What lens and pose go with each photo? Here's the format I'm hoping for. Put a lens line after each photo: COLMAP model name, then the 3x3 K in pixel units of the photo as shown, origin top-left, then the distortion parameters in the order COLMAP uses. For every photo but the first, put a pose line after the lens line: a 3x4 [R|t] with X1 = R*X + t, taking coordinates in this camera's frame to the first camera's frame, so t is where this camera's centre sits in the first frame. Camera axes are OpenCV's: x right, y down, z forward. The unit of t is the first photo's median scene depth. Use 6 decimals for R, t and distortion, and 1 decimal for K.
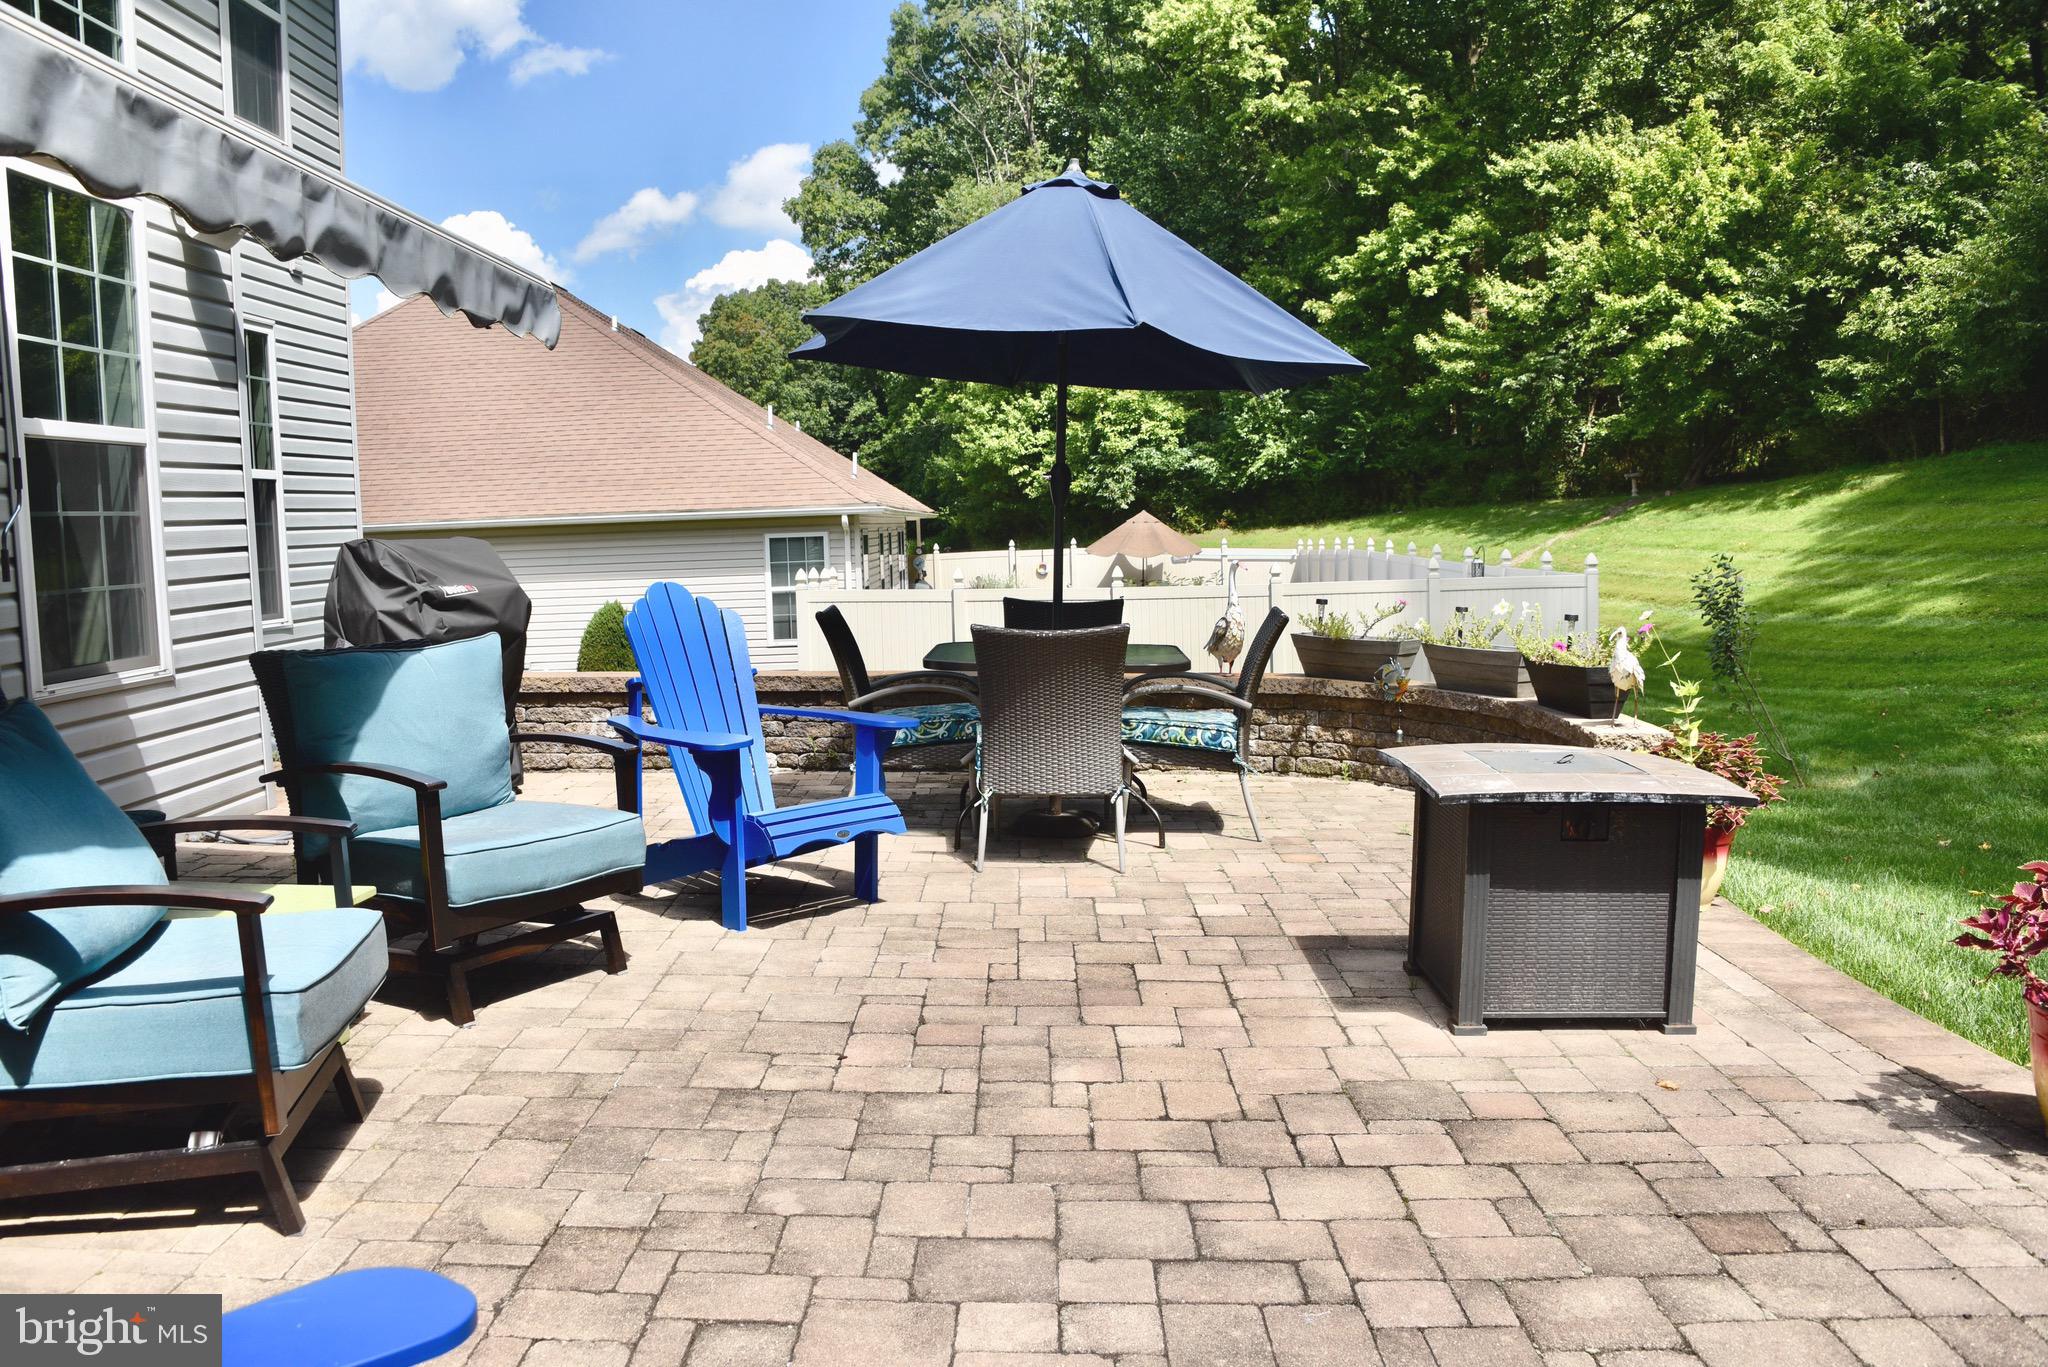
lens RADIAL K [[1631.3, 0, 1024.0], [0, 1631.3, 683.5], [0, 0, 1]] dist [-0.156396, 0.102904]
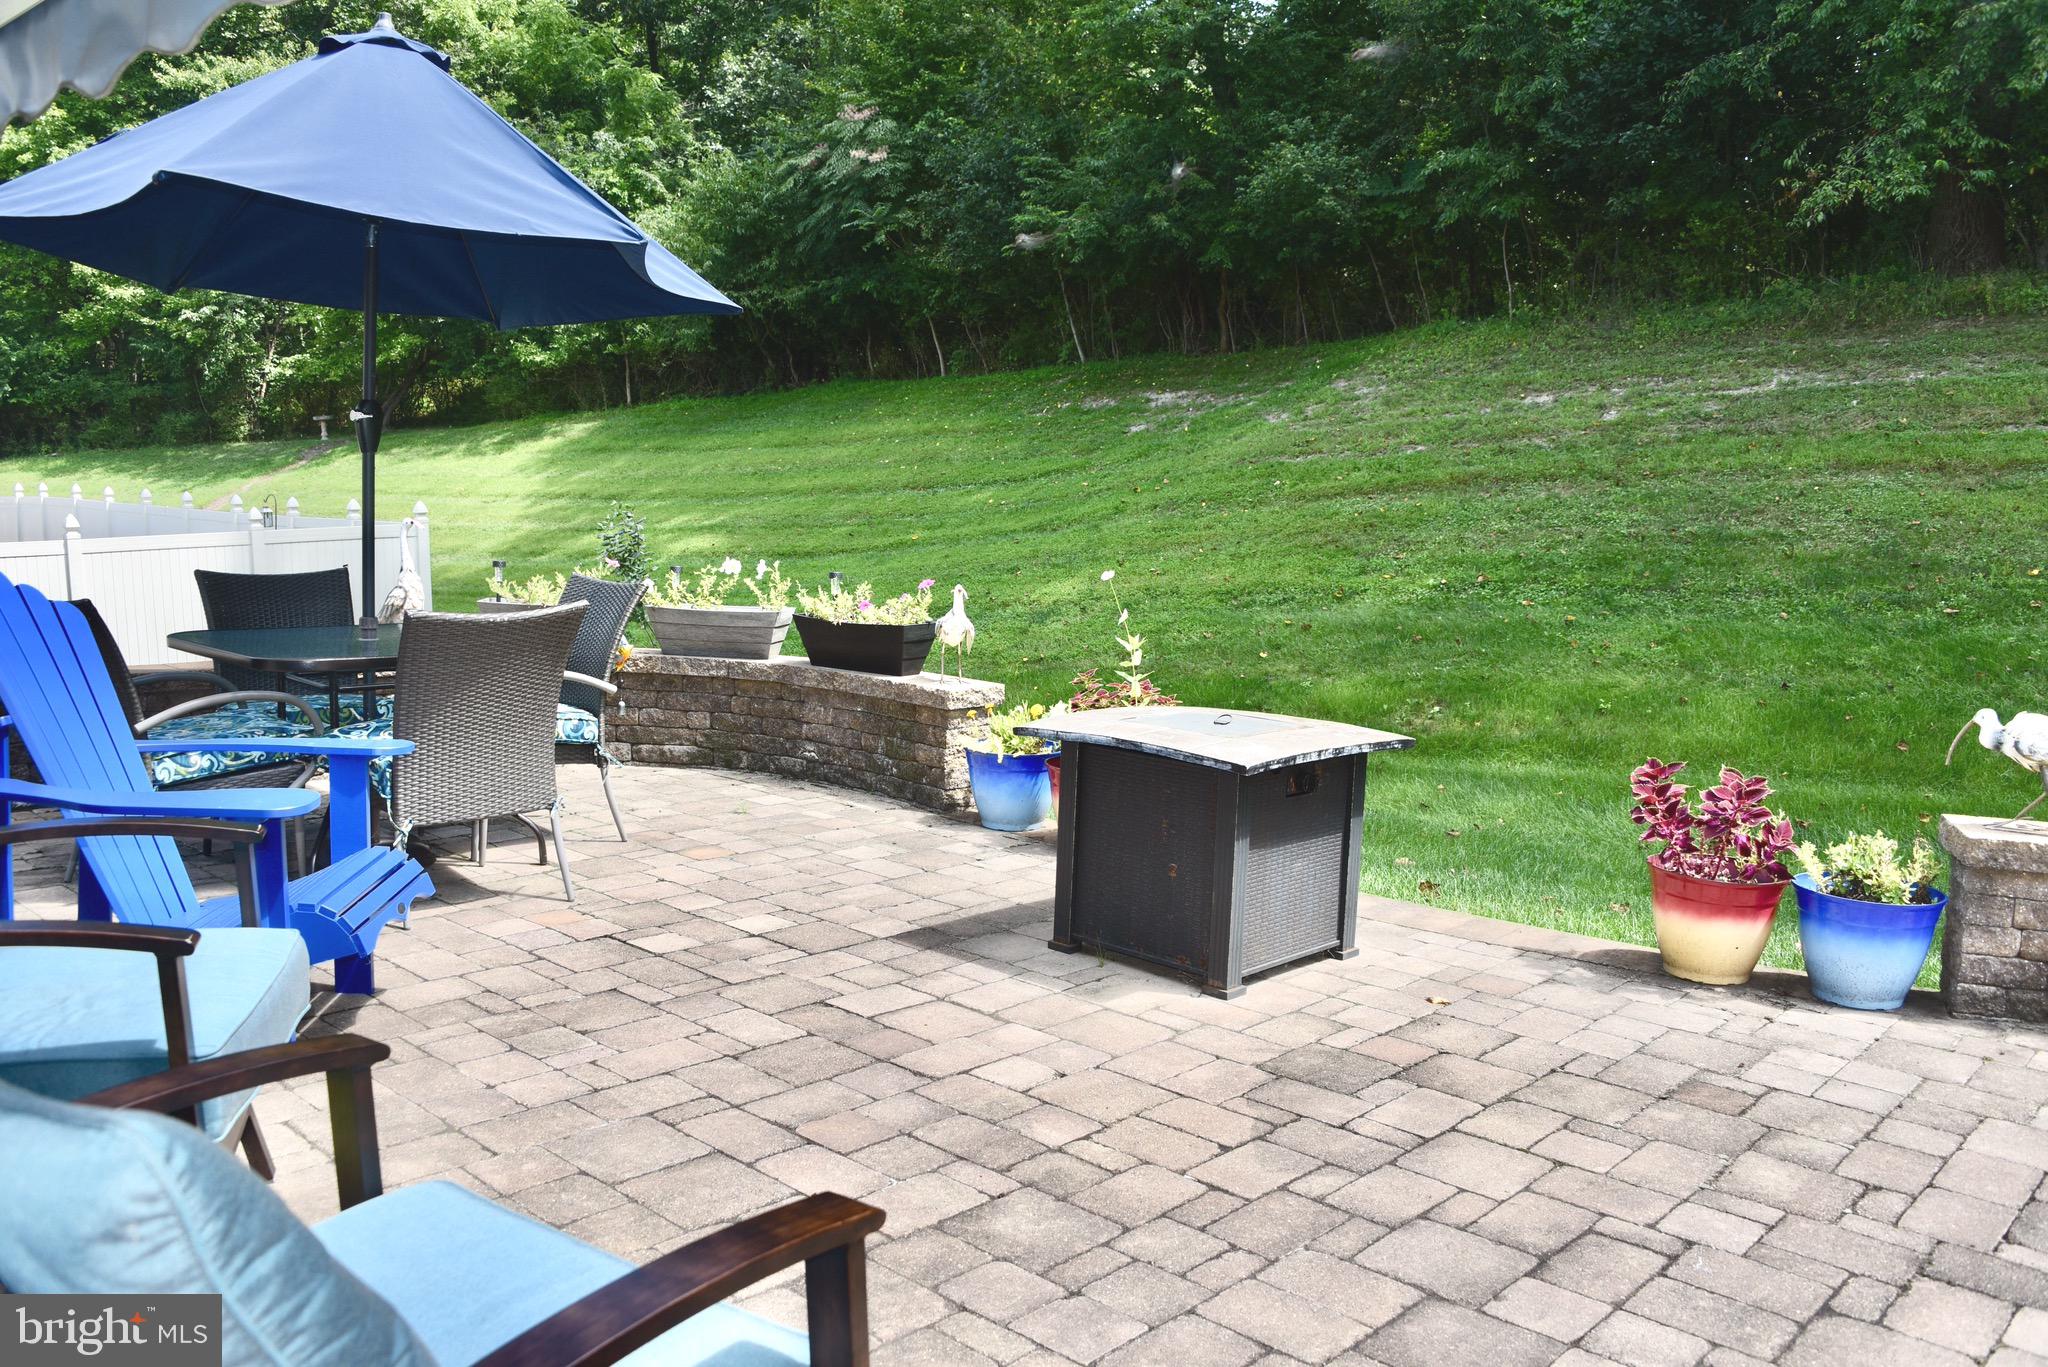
lens RADIAL K [[1631.3, 0, 1024.0], [0, 1631.3, 683.5], [0, 0, 1]] dist [-0.156396, 0.102904]
pose [[0.681125, -0.072570, 0.728562, -0.292238], [0.046631, 0.997355, 0.055750, -0.023141], [-0.730681, -0.003999, 0.682708, 0.210656]]
